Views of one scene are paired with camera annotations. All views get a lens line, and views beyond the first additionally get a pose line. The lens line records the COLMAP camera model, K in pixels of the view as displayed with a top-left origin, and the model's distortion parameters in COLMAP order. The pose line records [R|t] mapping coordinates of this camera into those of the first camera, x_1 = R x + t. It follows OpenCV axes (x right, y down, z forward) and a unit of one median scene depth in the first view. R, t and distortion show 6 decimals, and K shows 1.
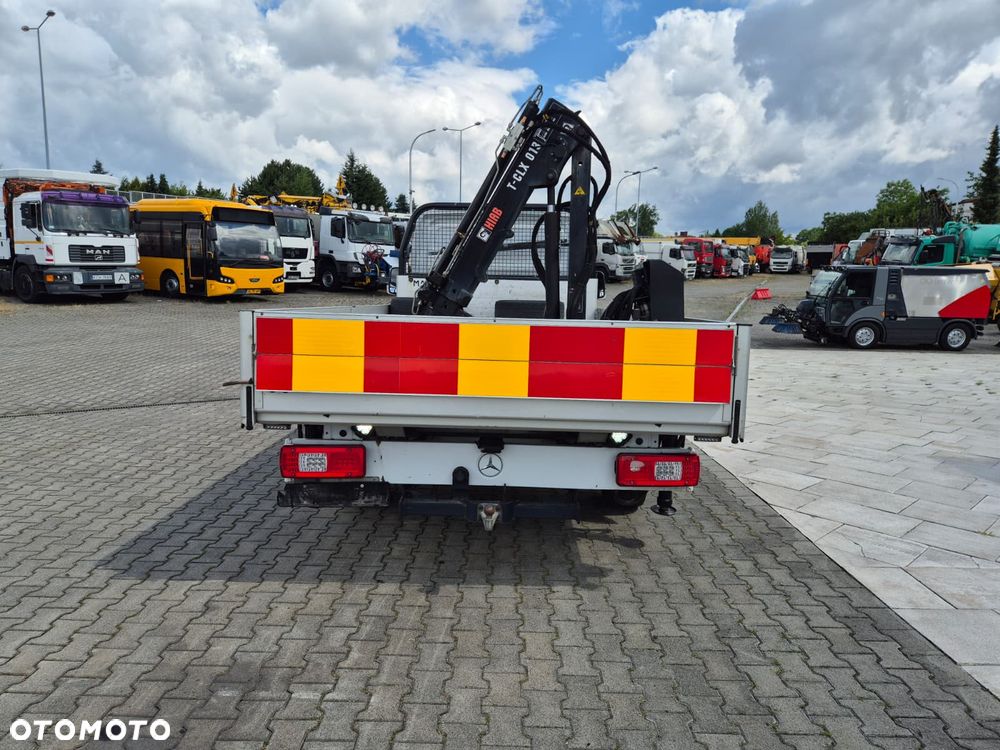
lens RADIAL K [[664.1, 0, 490.6], [0, 664.1, 382.8], [0, 0, 1]] dist [0.072998, -0.060312]
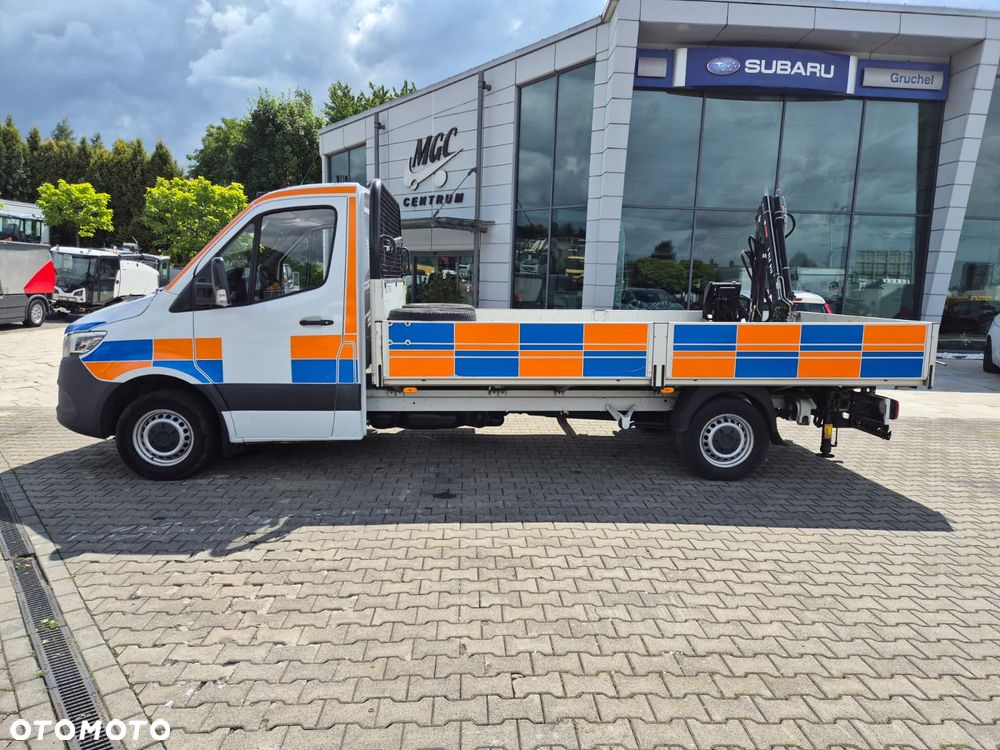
lens RADIAL K [[664.1, 0, 504.0], [0, 664.1, 377.0], [0, 0, 1]] dist [0.072998, -0.060312]
pose [[-0.076911, -0.164658, 0.983348, -1.552001], [0.111583, 0.978652, 0.172599, -0.303981], [-0.990774, 0.122999, -0.056897, 1.682004]]
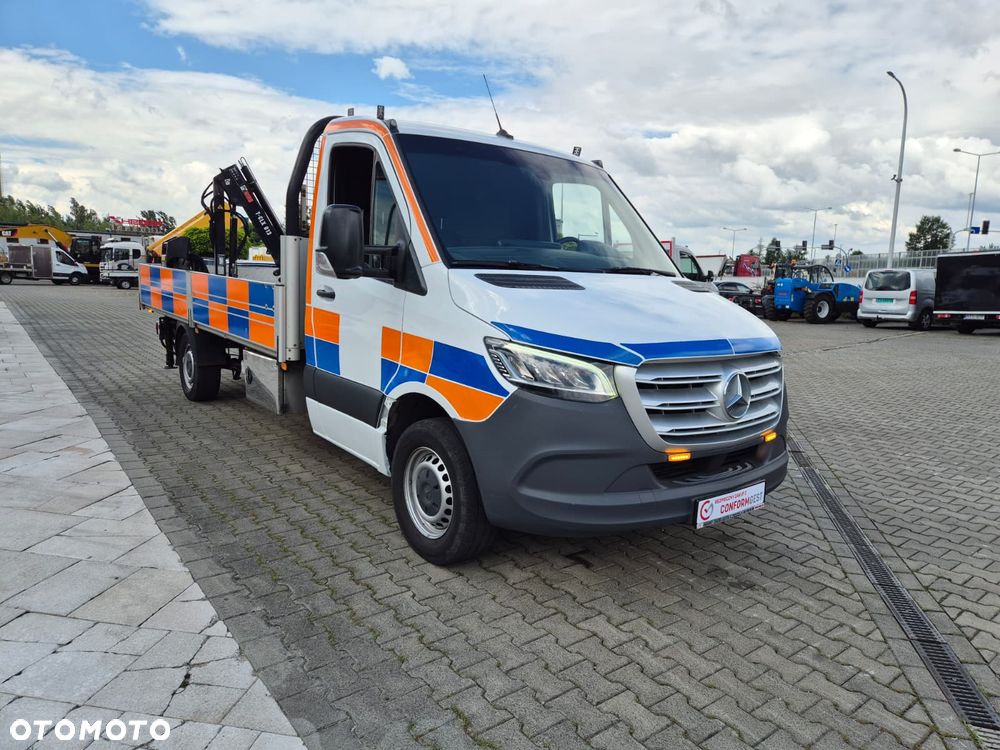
lens RADIAL K [[664.1, 0, 505.3], [0, 664.1, 374.7], [0, 0, 1]] dist [0.072998, -0.060312]
pose [[-0.776266, 0.045563, -0.628757, 0.704170], [-0.142852, 0.958726, 0.245840, -0.385476], [0.614007, 0.280657, -0.737718, 2.904083]]
